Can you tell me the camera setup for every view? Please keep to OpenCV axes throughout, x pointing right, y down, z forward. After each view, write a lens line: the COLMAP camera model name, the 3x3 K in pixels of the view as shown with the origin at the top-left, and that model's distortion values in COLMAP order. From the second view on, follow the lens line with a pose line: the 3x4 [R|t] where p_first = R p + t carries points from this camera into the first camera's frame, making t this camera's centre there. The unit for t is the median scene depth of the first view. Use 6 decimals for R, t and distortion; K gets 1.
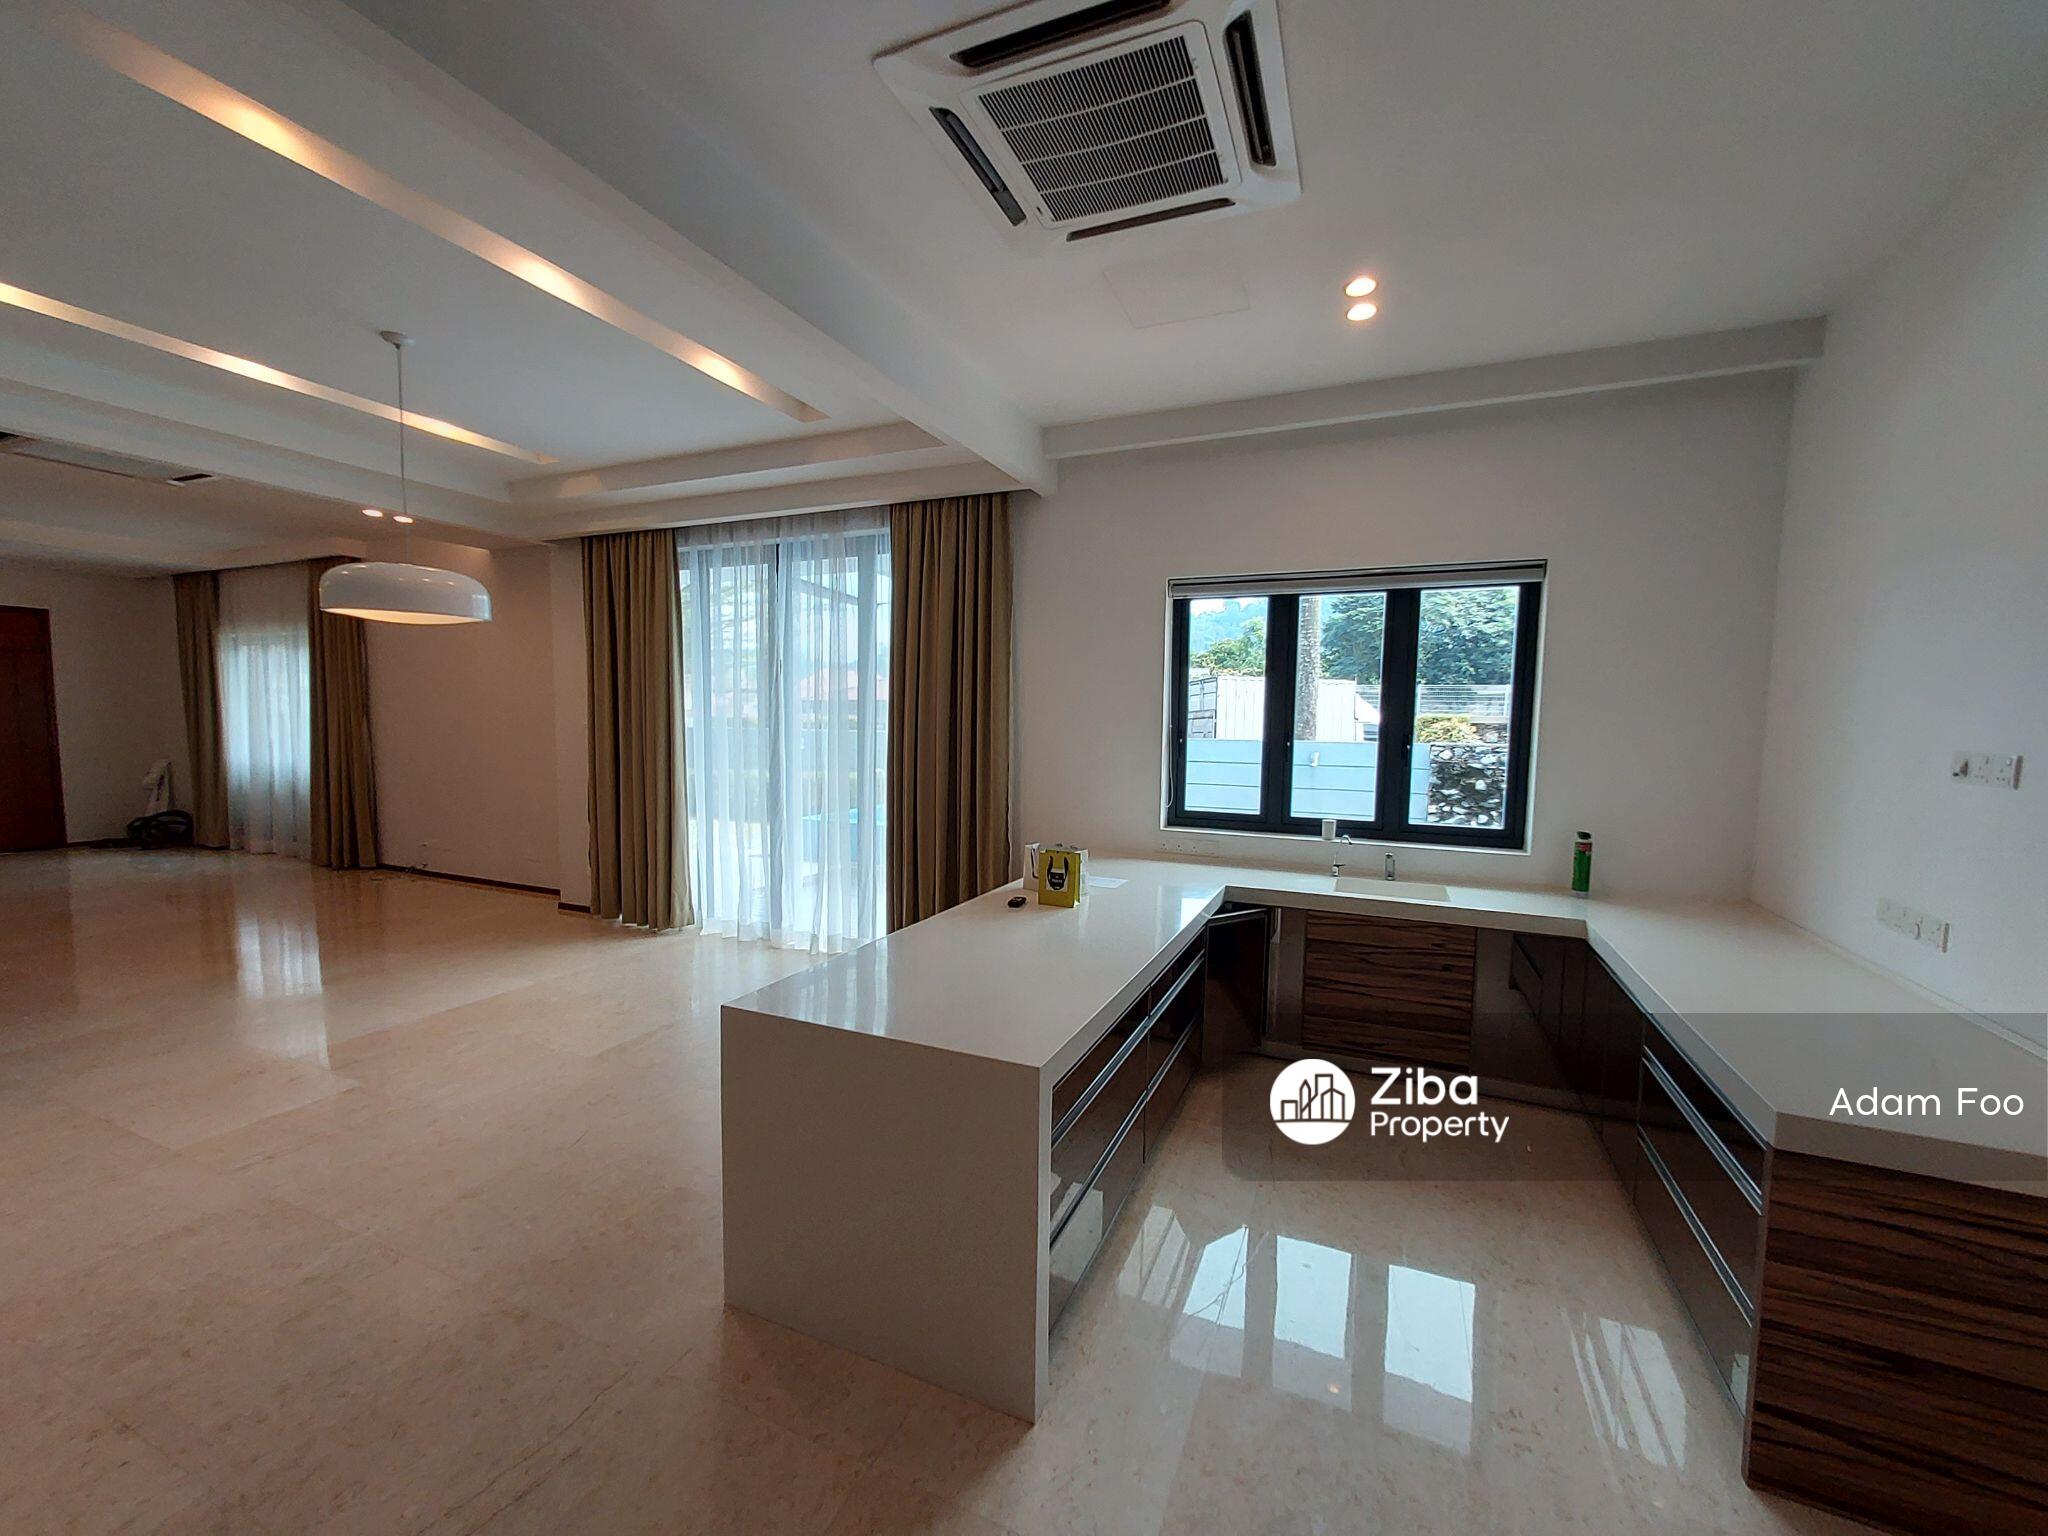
lens RADIAL K [[818.0, 0, 1033.1], [0, 818.0, 768.7], [0, 0, 1]] dist [0.002173, 0.000203]
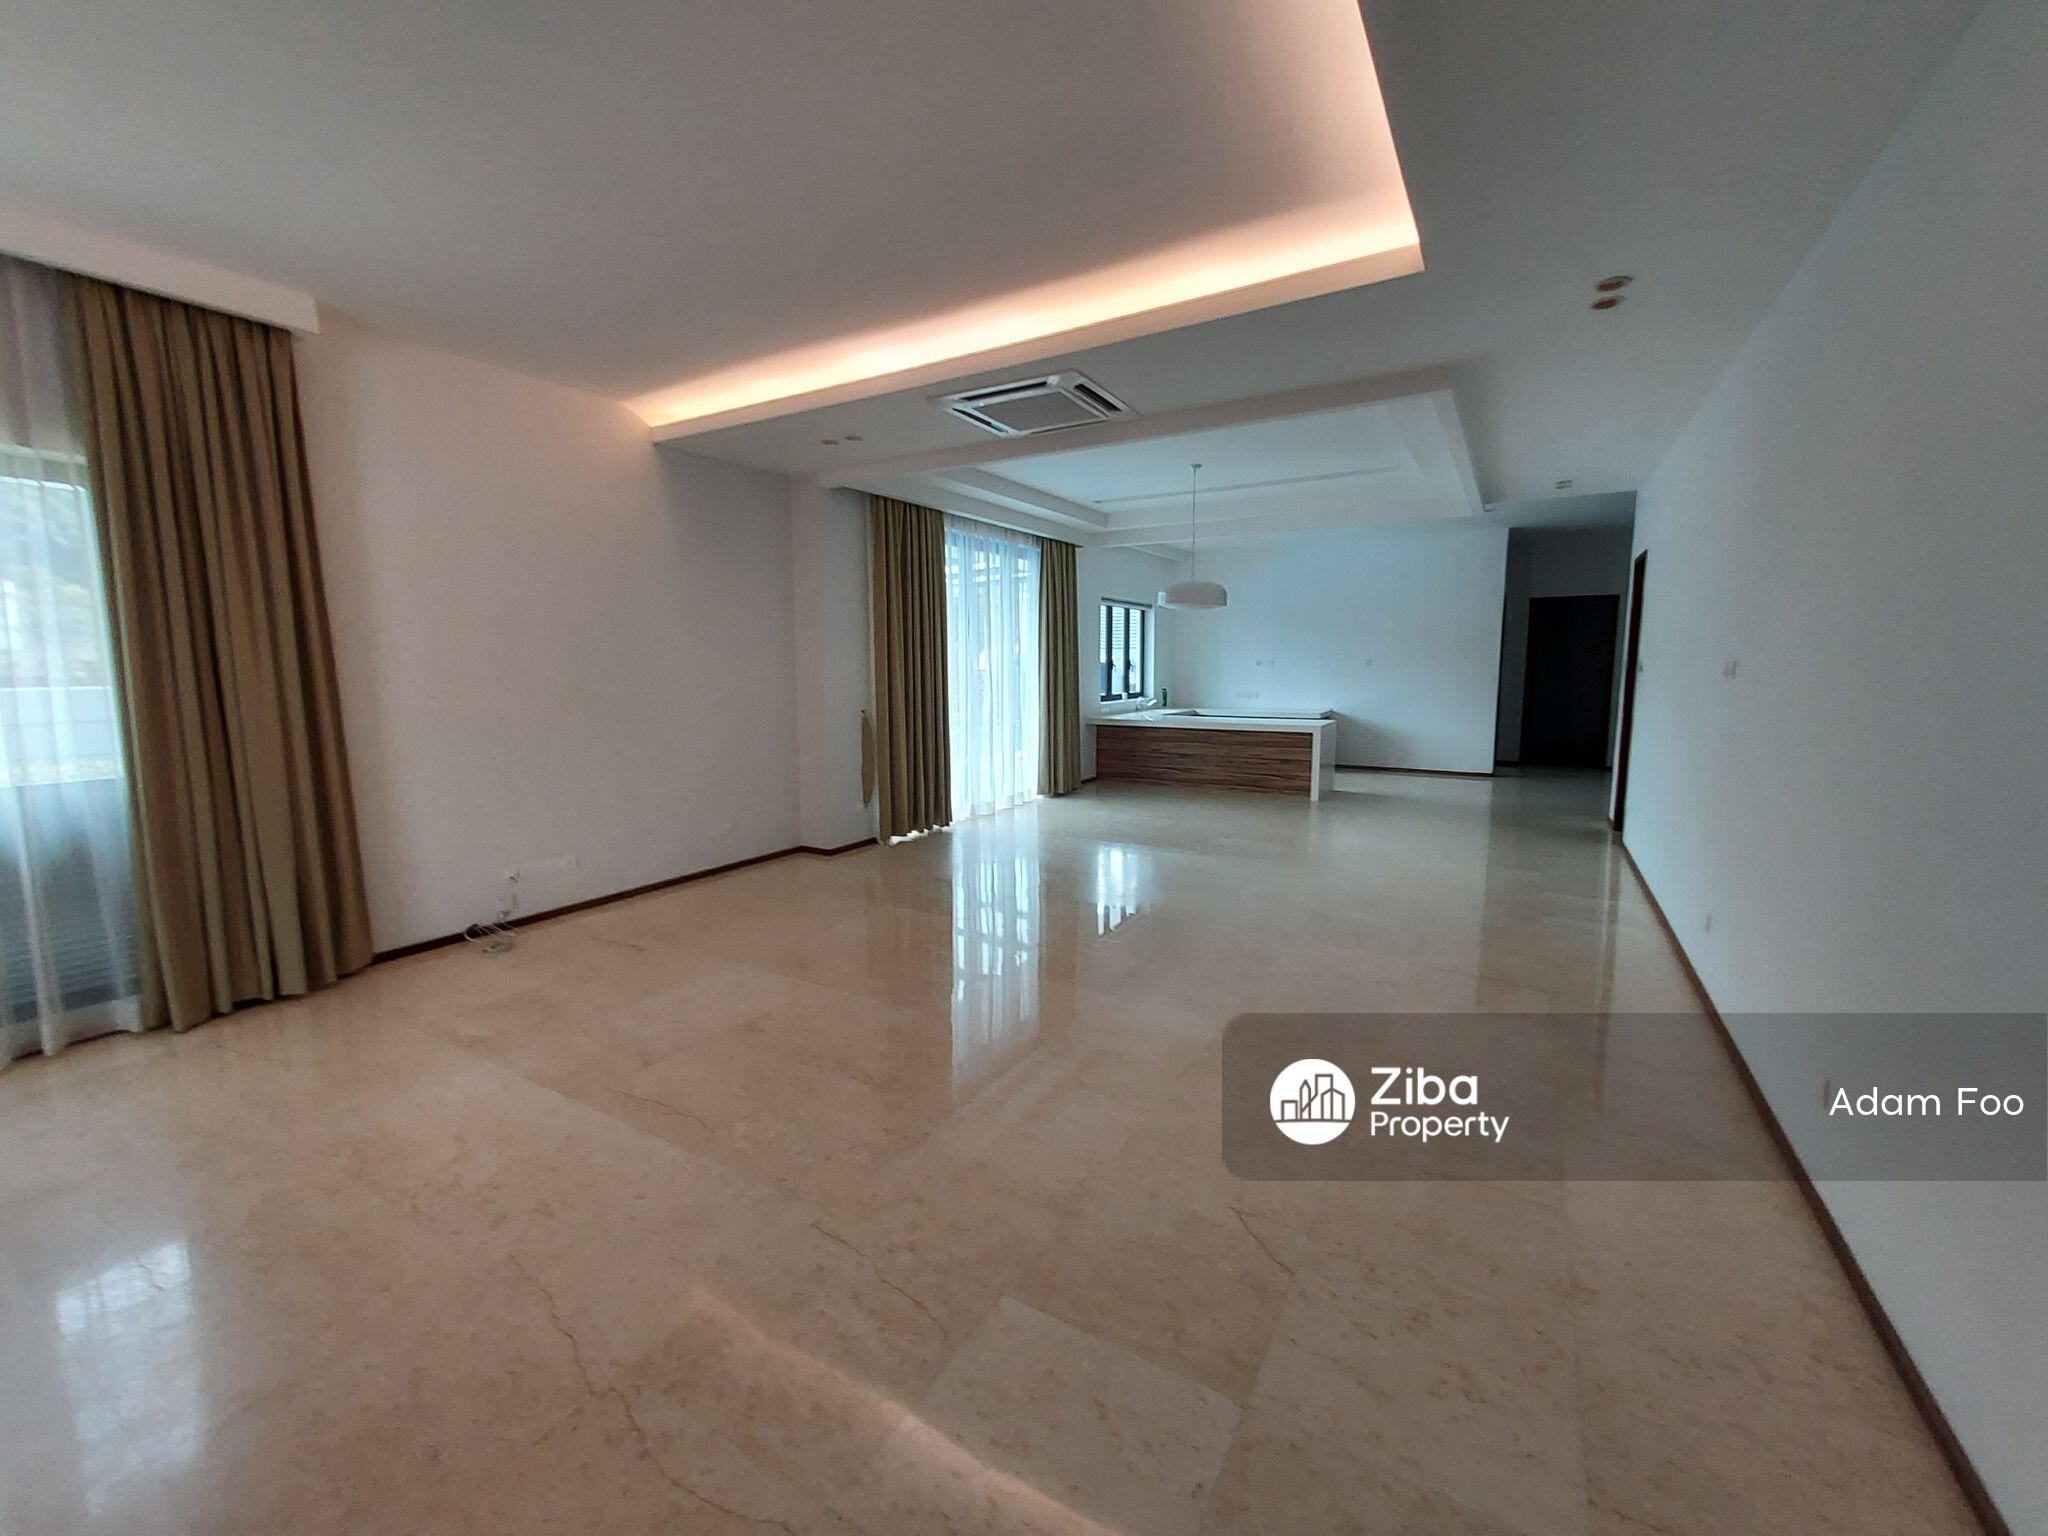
lens RADIAL K [[818.0, 0, 1033.1], [0, 818.0, 768.7], [0, 0, 1]] dist [0.002173, 0.000203]
pose [[0.107466, -0.142600, 0.983929, -1.186040], [0.065447, 0.988528, 0.136119, -0.040592], [-0.992052, 0.049767, 0.115566, 0.498772]]
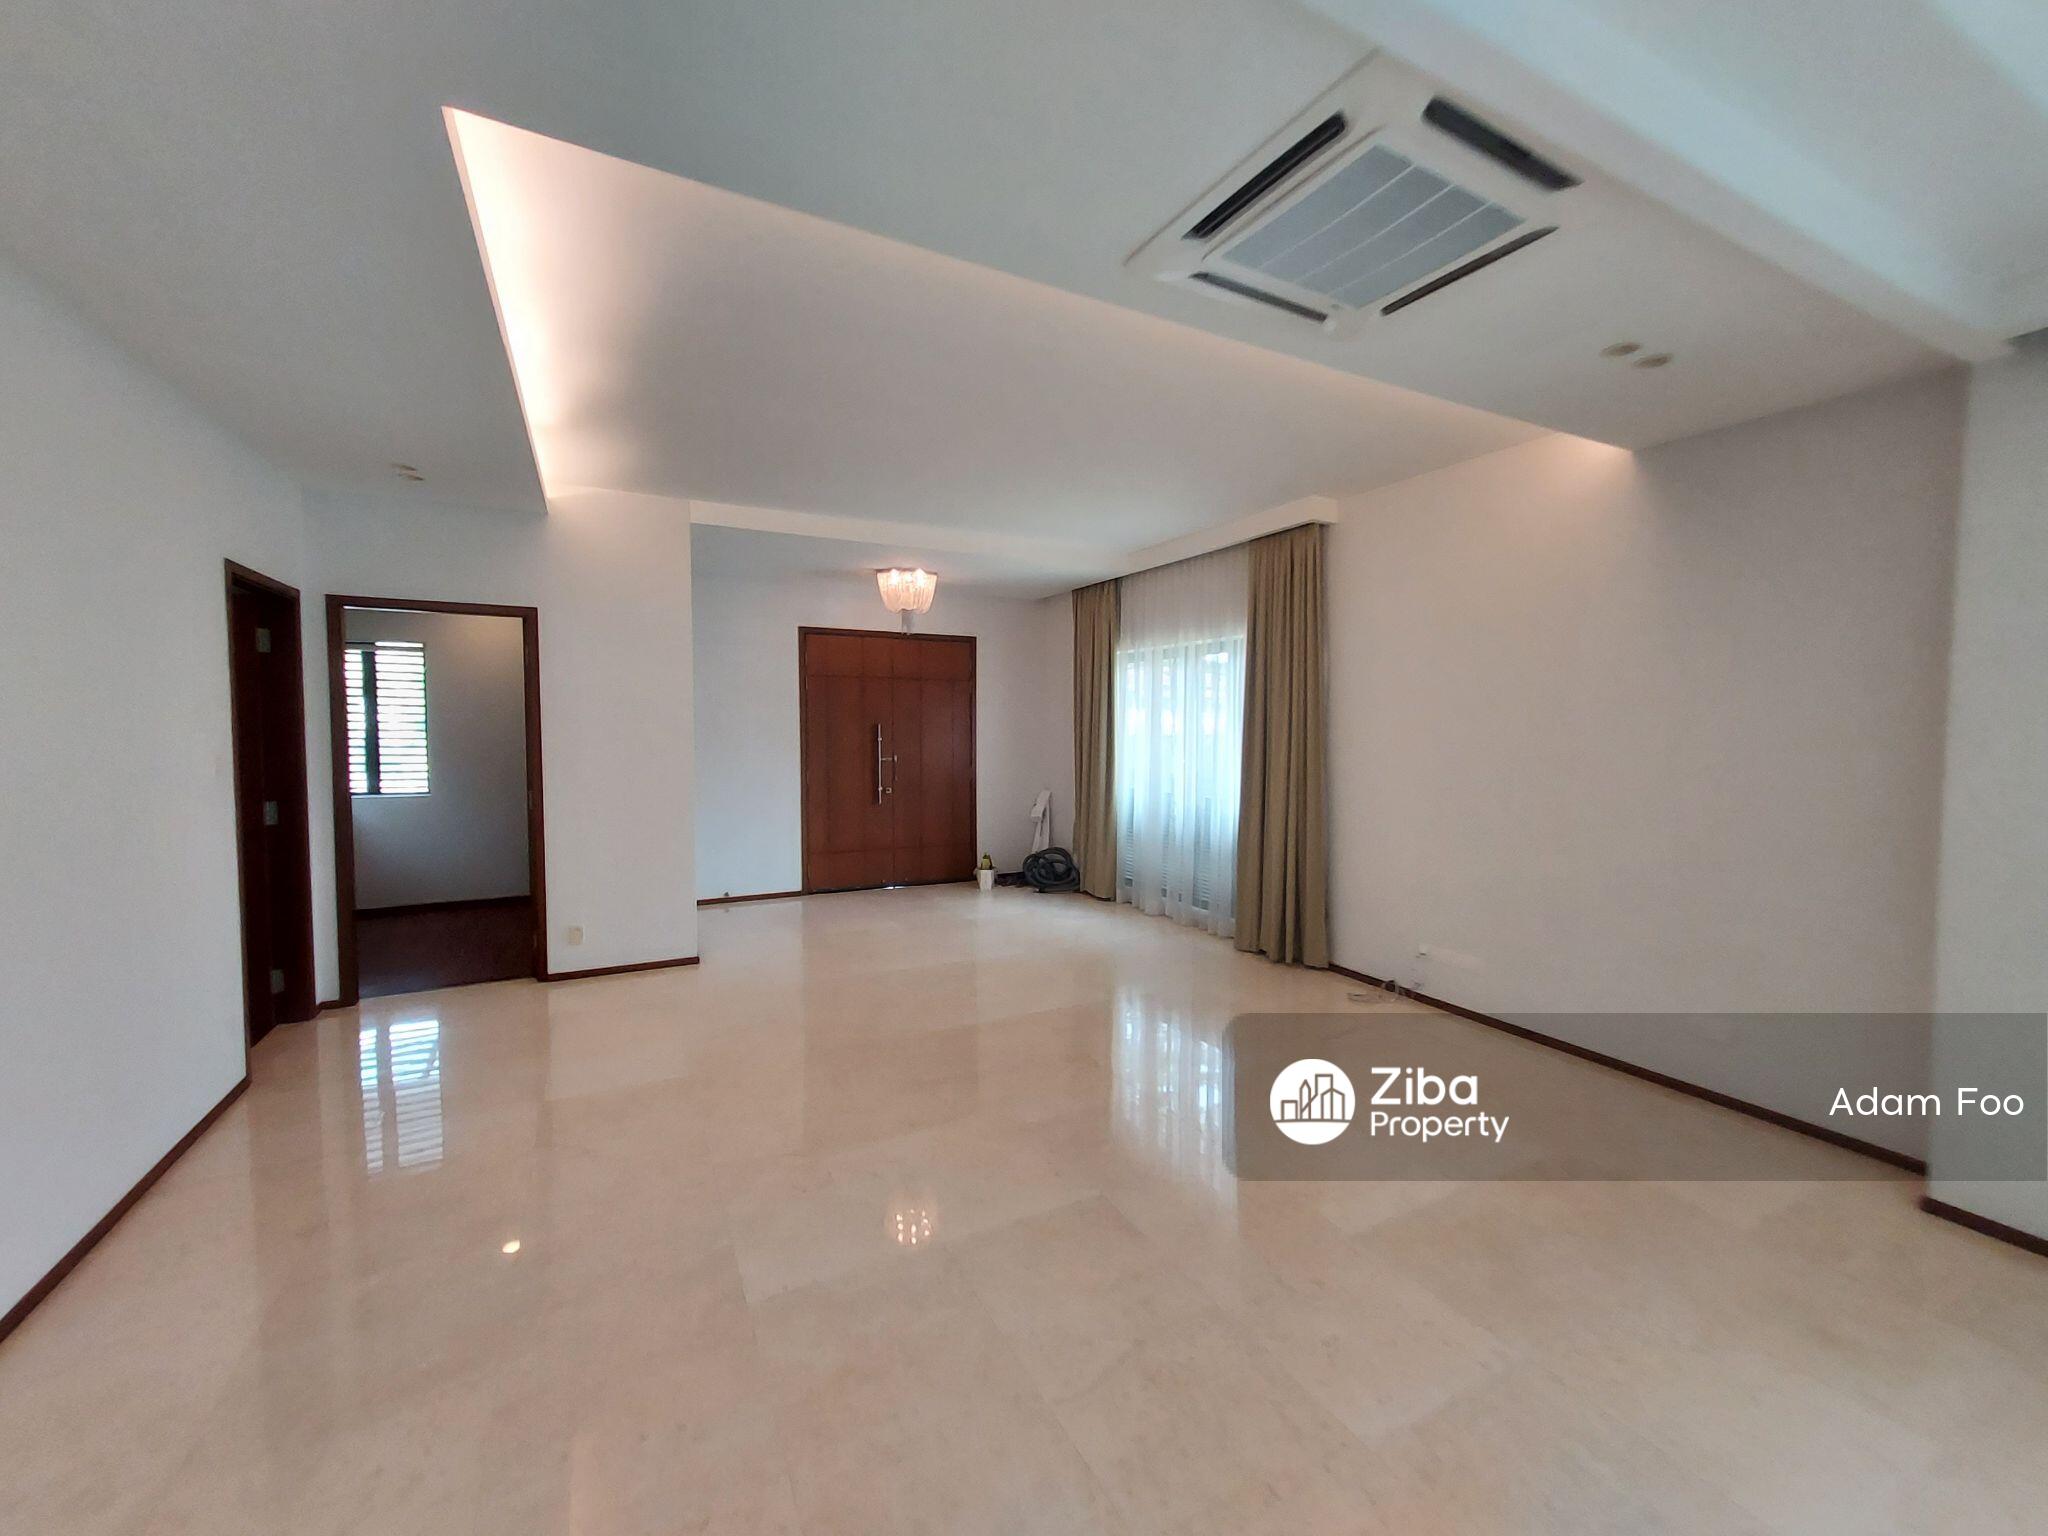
lens RADIAL K [[818.0, 0, 1033.1], [0, 818.0, 768.7], [0, 0, 1]] dist [0.002173, 0.000203]
pose [[0.777627, 0.017344, -0.628486, -0.537473], [-0.026786, 0.999626, -0.005555, -0.034502], [0.628154, 0.021155, 0.777801, 0.292742]]
